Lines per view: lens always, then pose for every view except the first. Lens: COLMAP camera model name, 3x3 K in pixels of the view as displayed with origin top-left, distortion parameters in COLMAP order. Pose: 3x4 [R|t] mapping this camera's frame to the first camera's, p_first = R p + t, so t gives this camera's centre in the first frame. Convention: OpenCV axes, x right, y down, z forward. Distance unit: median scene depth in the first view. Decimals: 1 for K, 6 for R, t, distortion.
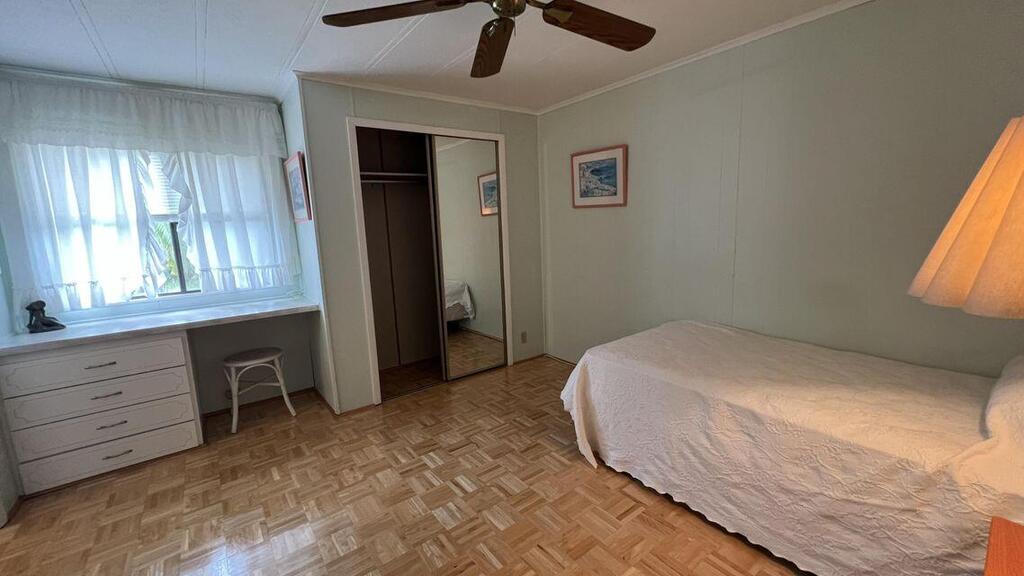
lens RADIAL K [[415.3, 0, 512.0], [0, 415.3, 288.0], [0, 0, 1]] dist [-0.000314, -0.000021]
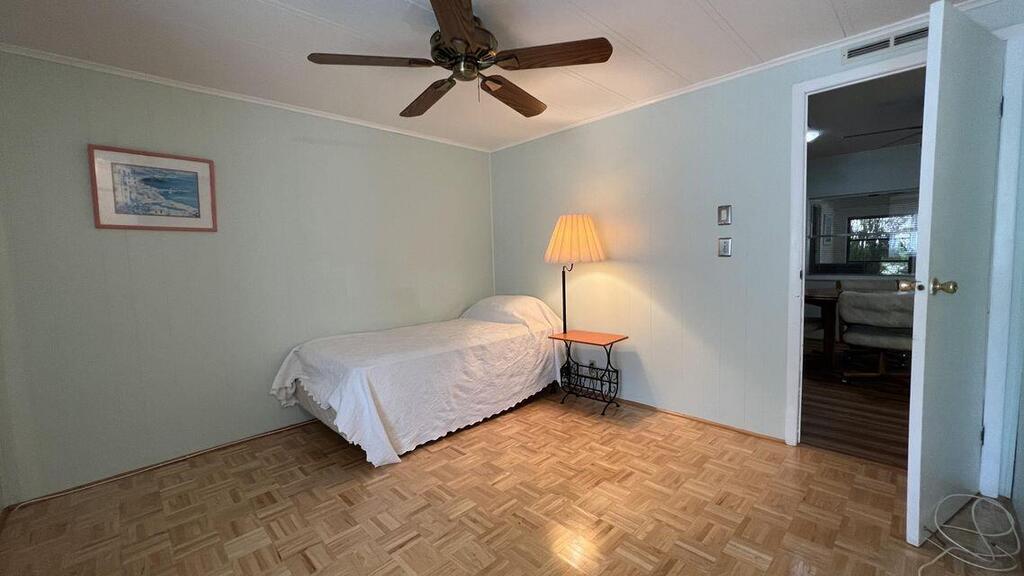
lens RADIAL K [[415.3, 0, 512.0], [0, 415.3, 288.0], [0, 0, 1]] dist [-0.000314, -0.000021]
pose [[-0.137639, -0.035601, 0.989842, -0.776006], [0.192545, 0.979328, 0.061996, -0.025136], [-0.971587, 0.199123, -0.127939, 0.645889]]
